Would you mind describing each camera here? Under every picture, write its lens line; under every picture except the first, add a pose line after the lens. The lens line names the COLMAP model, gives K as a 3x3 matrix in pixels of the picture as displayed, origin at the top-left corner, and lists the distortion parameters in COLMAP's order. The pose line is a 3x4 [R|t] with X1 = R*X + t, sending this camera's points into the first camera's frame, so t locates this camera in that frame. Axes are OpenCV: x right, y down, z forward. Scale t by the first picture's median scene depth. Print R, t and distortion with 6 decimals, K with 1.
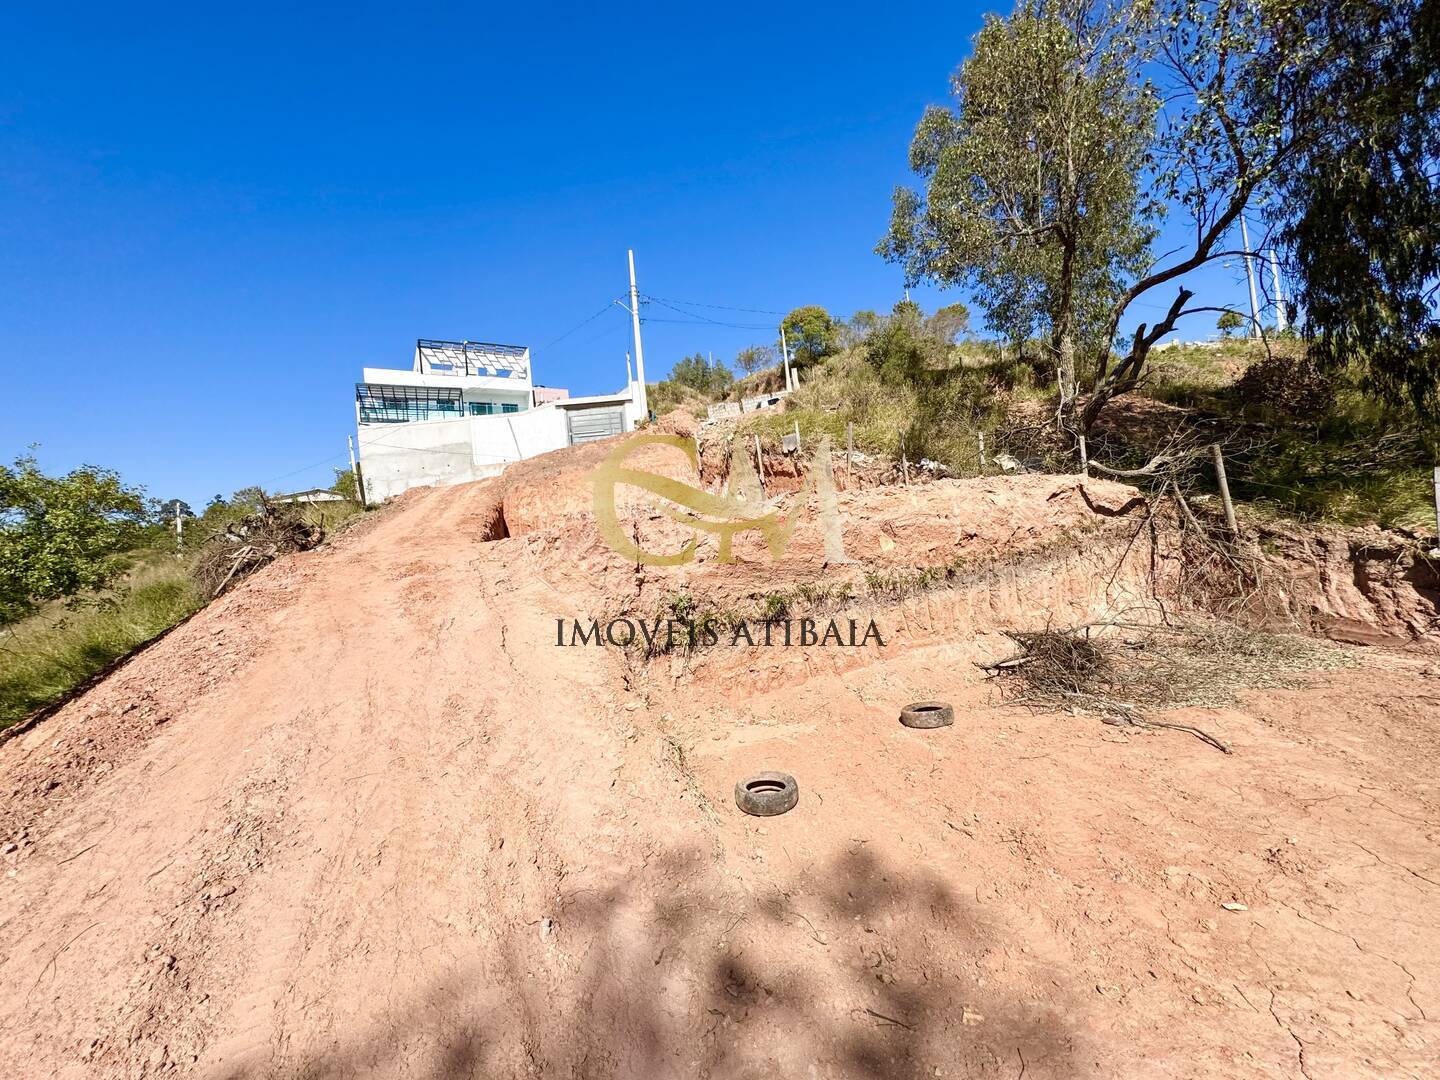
lens RADIAL K [[576.3, 0, 714.4], [0, 576.3, 535.8], [0, 0, 1]] dist [0.008558, -0.000437]
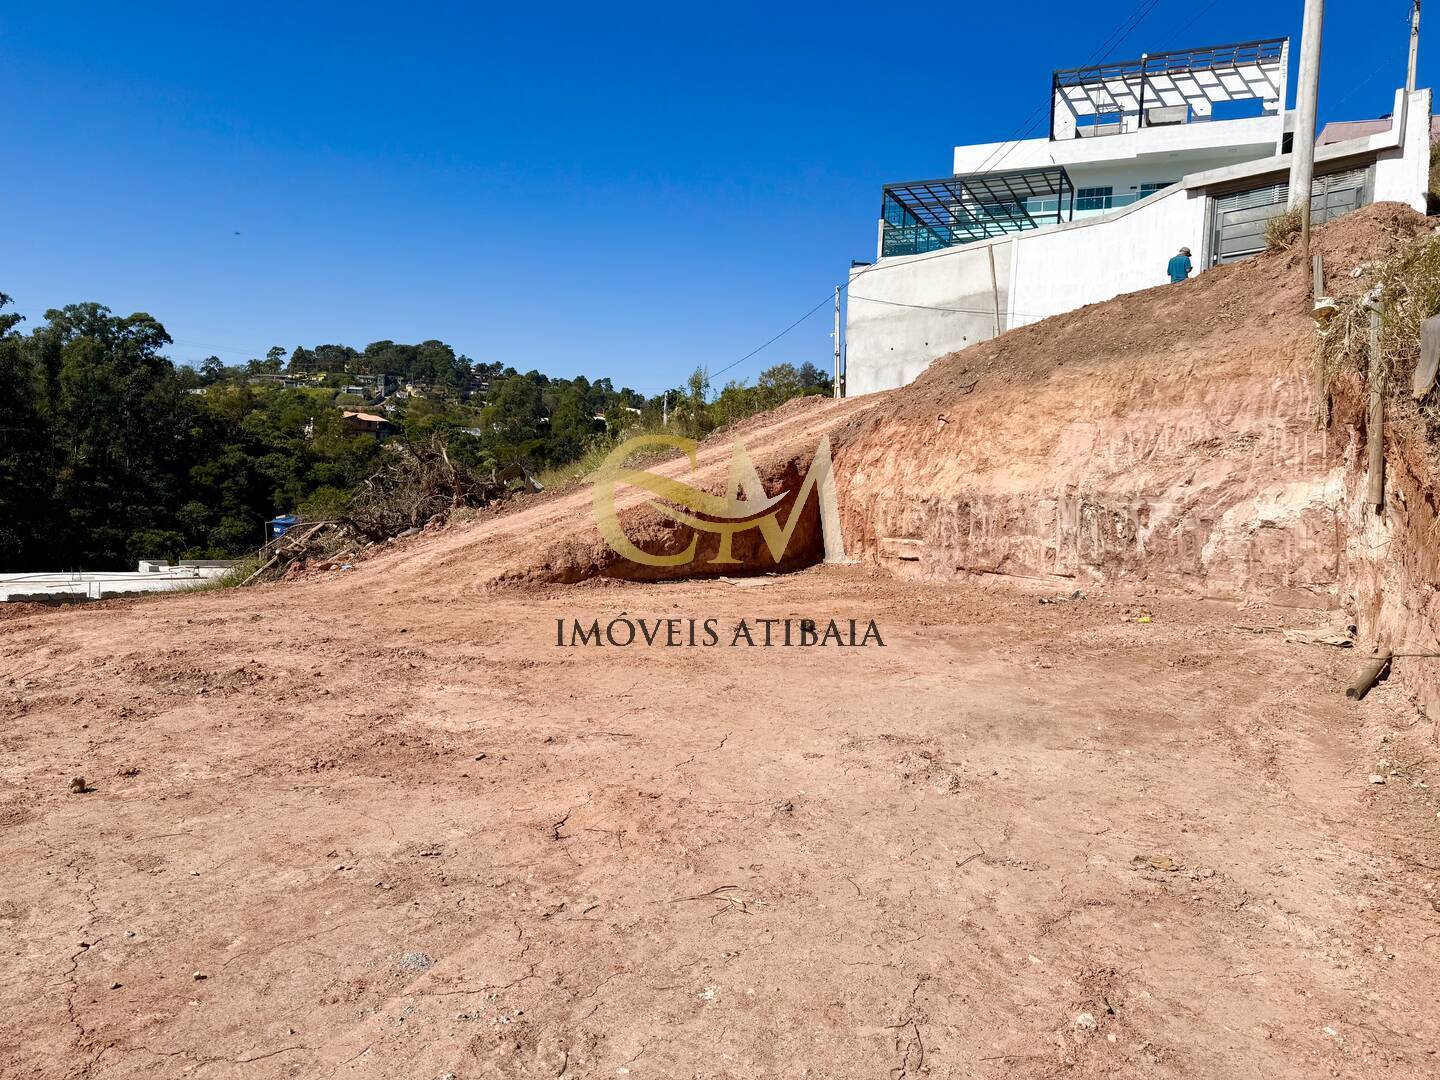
lens RADIAL K [[1022.1, 0, 708.6], [0, 1022.1, 530.5], [0, 0, 1]] dist [0.048084, -0.044541]
pose [[0.576614, 0.153870, -0.802396, 0.156264], [-0.064371, 0.987608, 0.143130, -0.070755], [0.814477, -0.030880, 0.579374, 0.295034]]
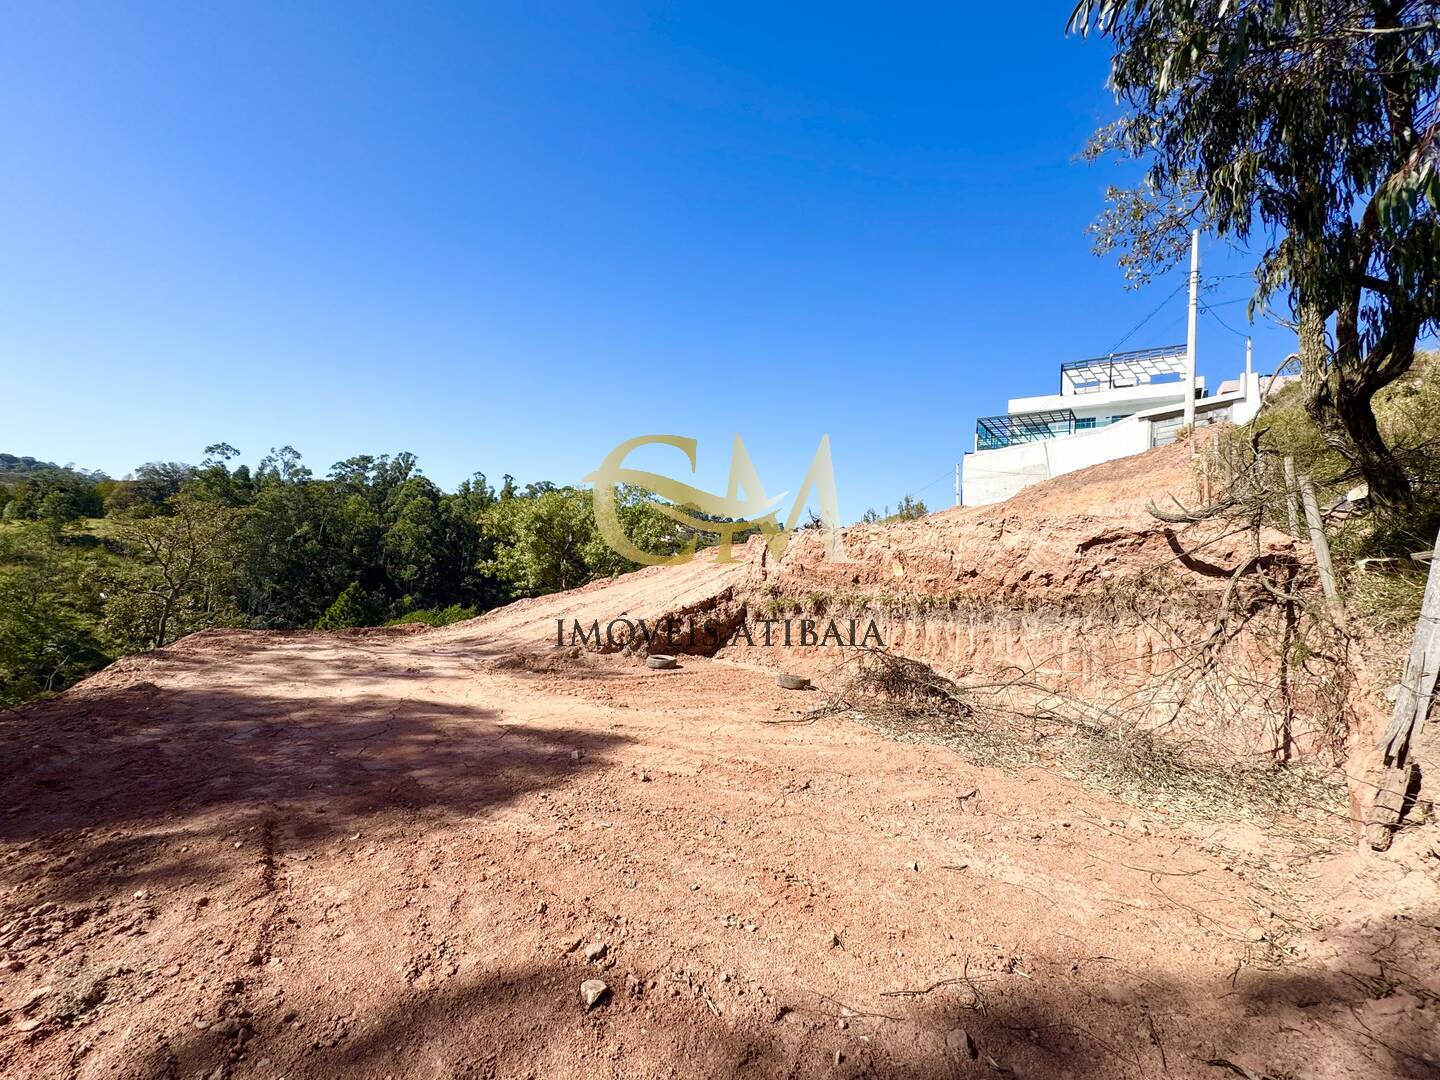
lens RADIAL K [[576.3, 0, 723.5], [0, 576.3, 533.3], [0, 0, 1]] dist [0.008558, -0.000437]
pose [[0.404717, 0.057711, -0.912619, 0.306092], [-0.082687, 0.996228, 0.026329, -0.015544], [0.910696, 0.064806, 0.407962, 0.047558]]
